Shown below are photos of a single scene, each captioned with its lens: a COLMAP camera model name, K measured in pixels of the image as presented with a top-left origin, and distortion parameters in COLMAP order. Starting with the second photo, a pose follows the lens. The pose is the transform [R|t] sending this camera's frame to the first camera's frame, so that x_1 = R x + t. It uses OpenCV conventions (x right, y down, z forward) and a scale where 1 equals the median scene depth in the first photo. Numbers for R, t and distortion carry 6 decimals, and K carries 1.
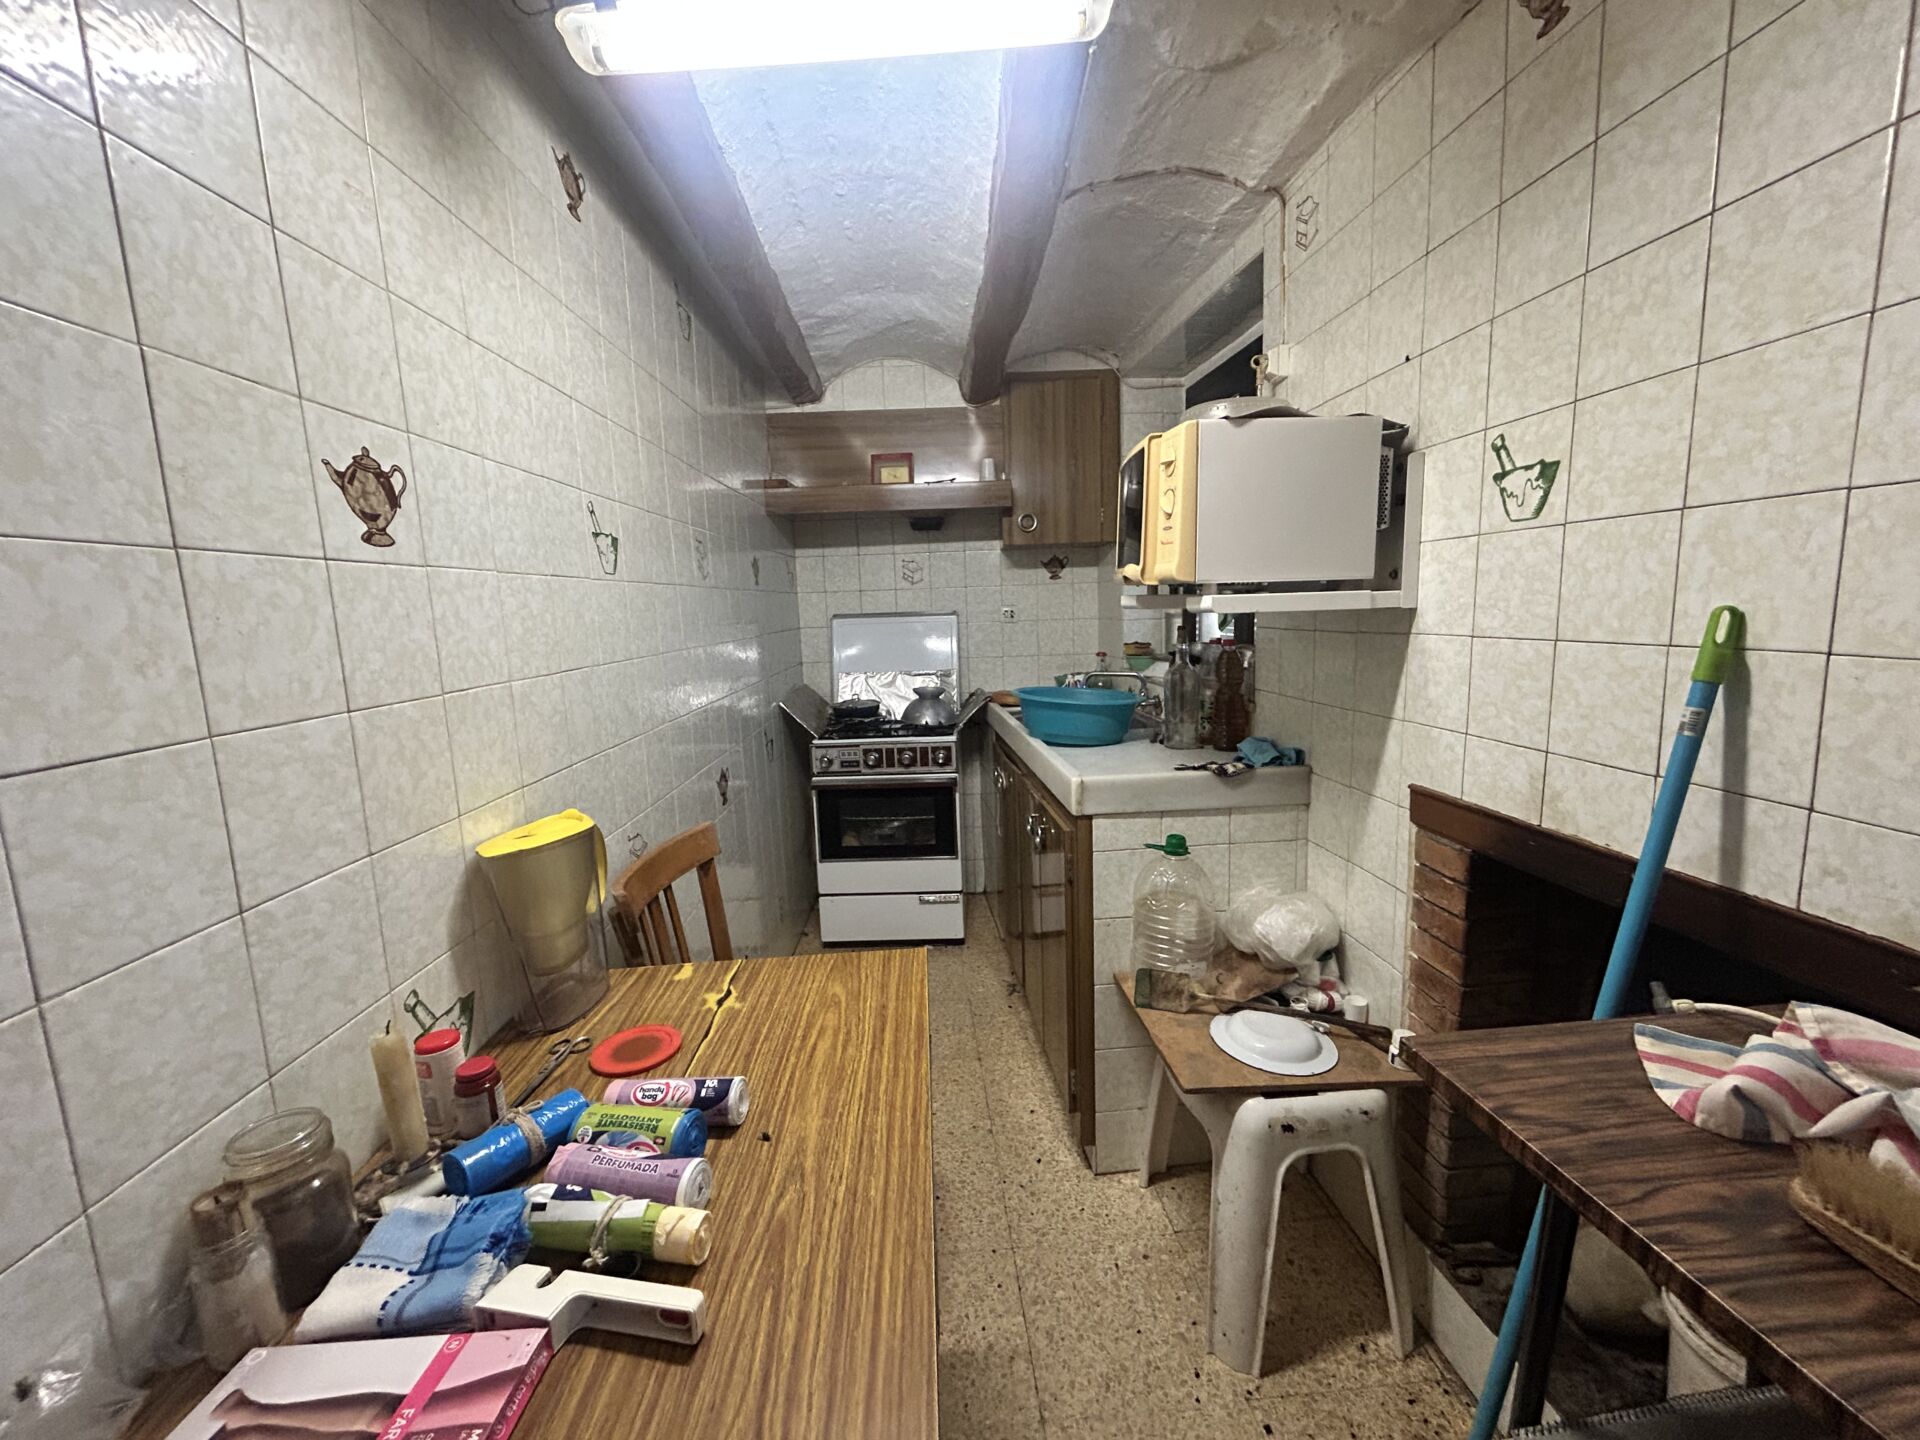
lens RADIAL K [[773.6, 0, 963.7], [0, 773.6, 719.8], [0, 0, 1]] dist [-0.002445, 0.001241]
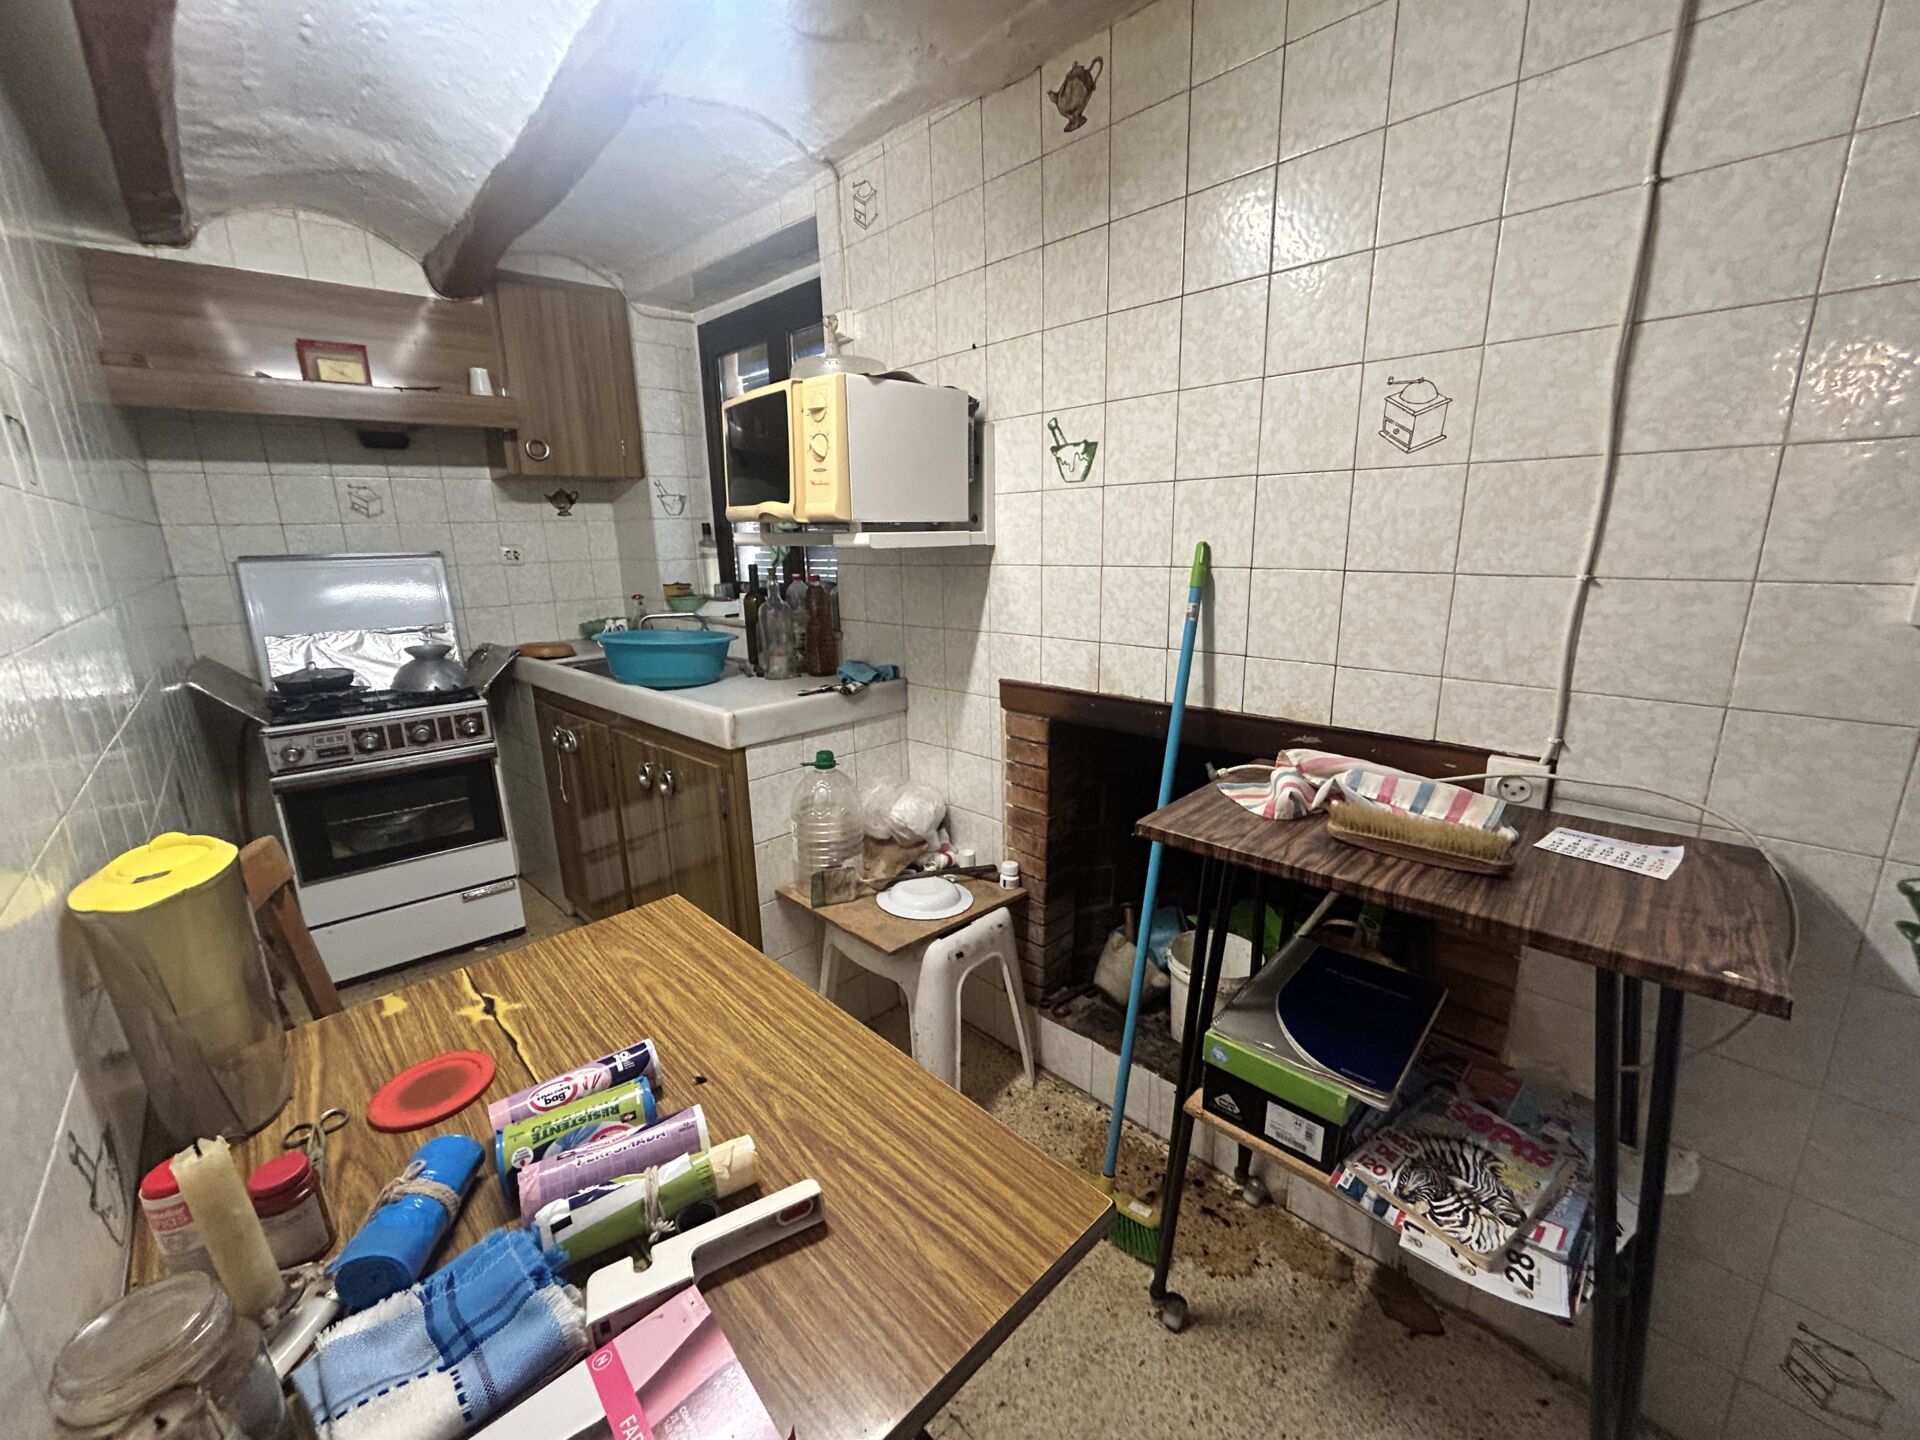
lens RADIAL K [[773.6, 0, 953.6], [0, 773.6, 720.1], [0, 0, 1]] dist [-0.002445, 0.001241]
pose [[0.760995, -0.137726, 0.633971, -0.343872], [0.093615, 0.990291, 0.102762, 0.009179], [-0.641968, -0.018852, 0.766499, 0.028783]]
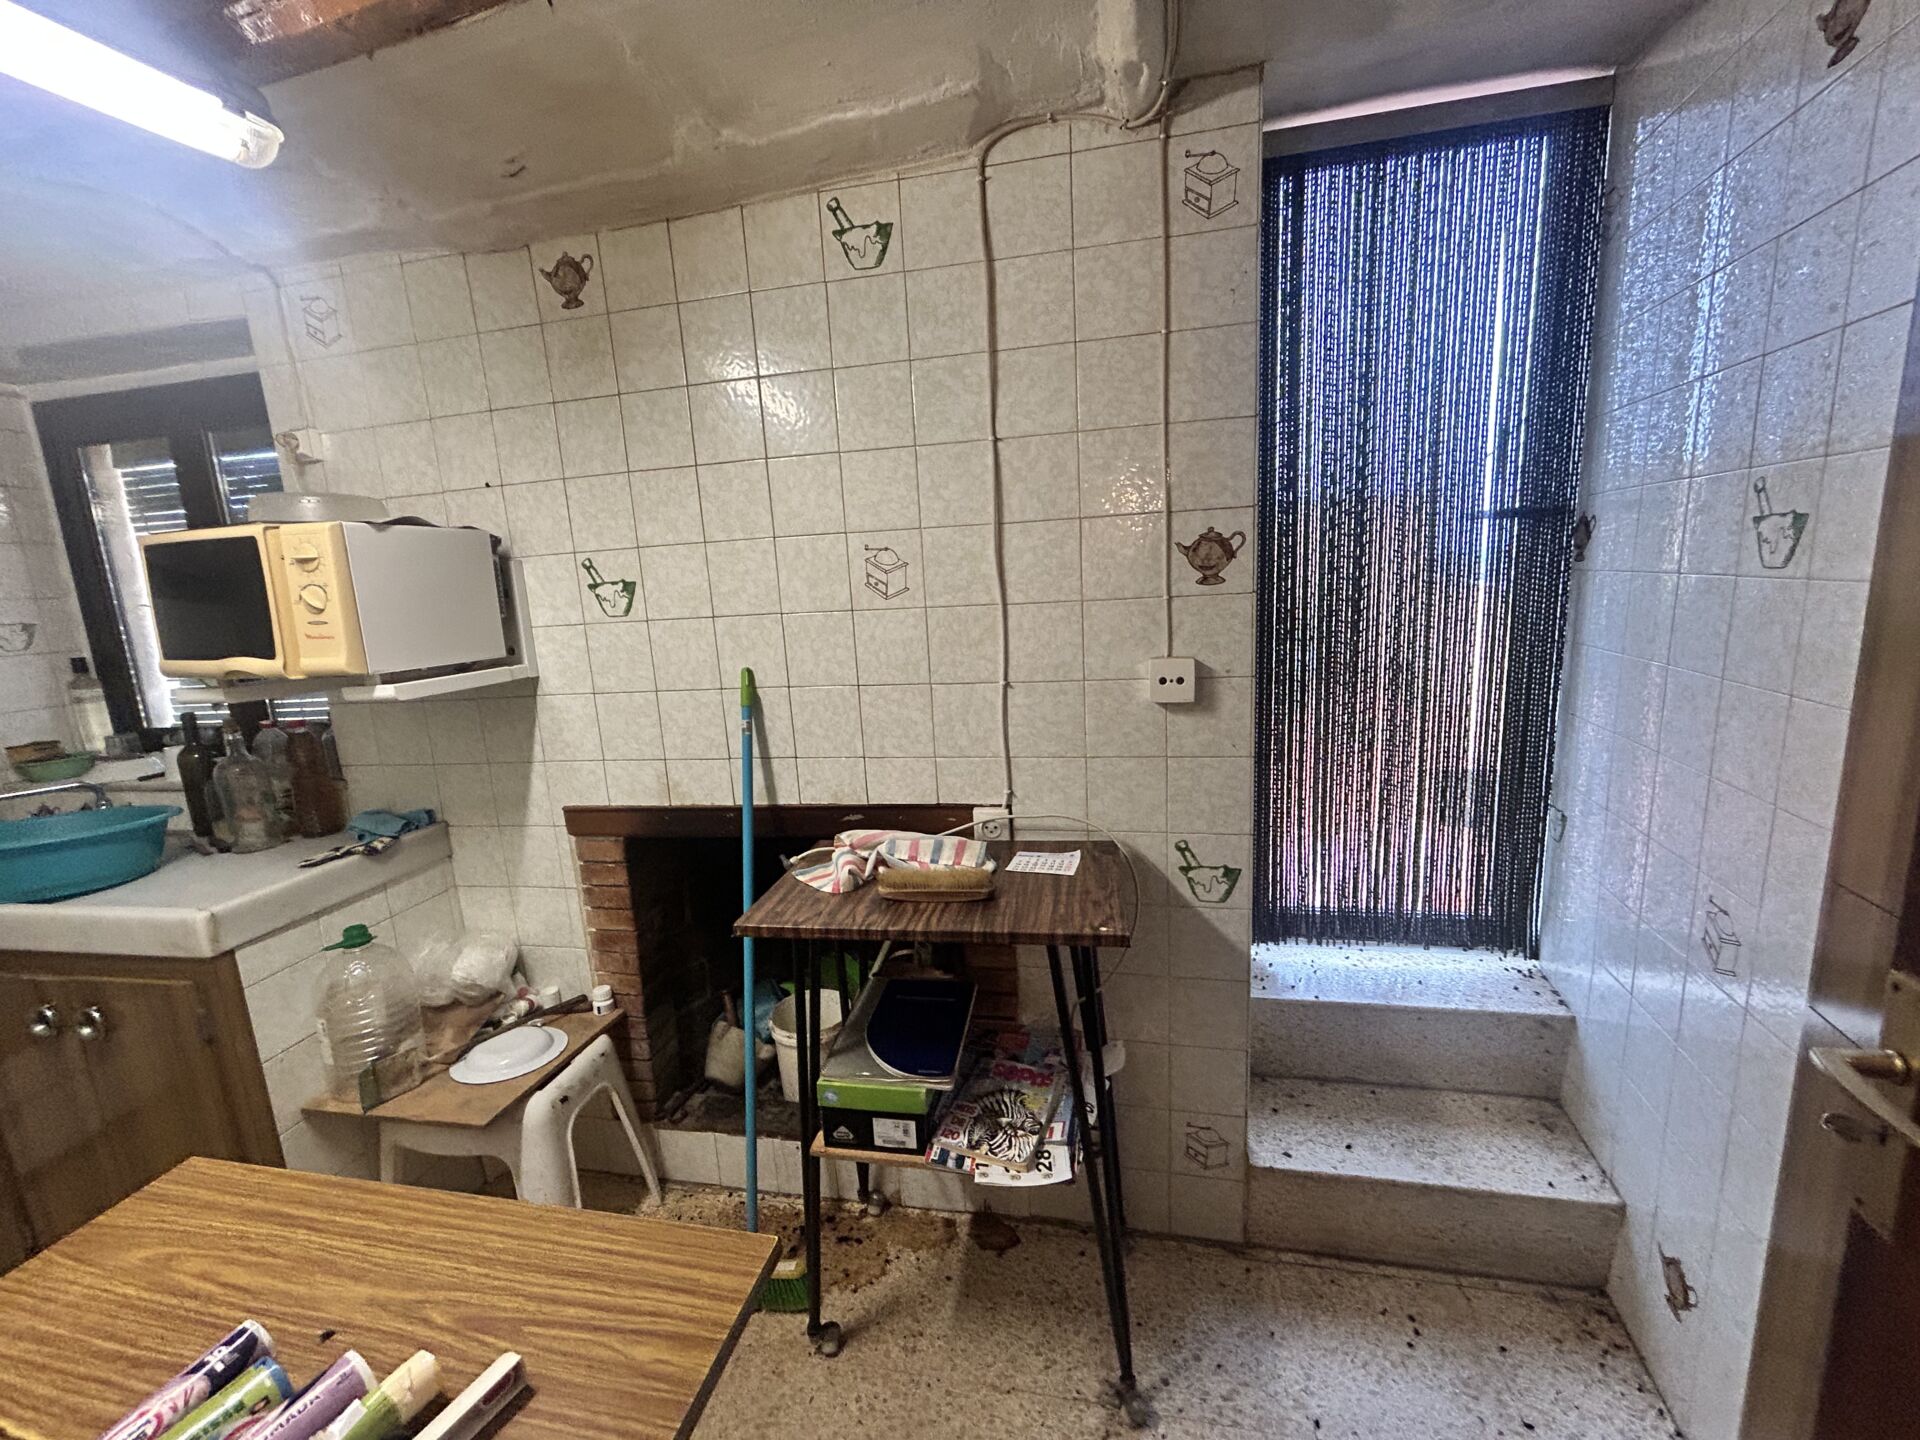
lens RADIAL K [[773.6, 0, 958.3], [0, 773.6, 721.7], [0, 0, 1]] dist [-0.002445, 0.001241]
pose [[0.270155, -0.156505, 0.950012, -0.483956], [0.188918, 0.976136, 0.107086, -0.074741], [-0.944101, 0.150545, 0.293275, -0.049379]]
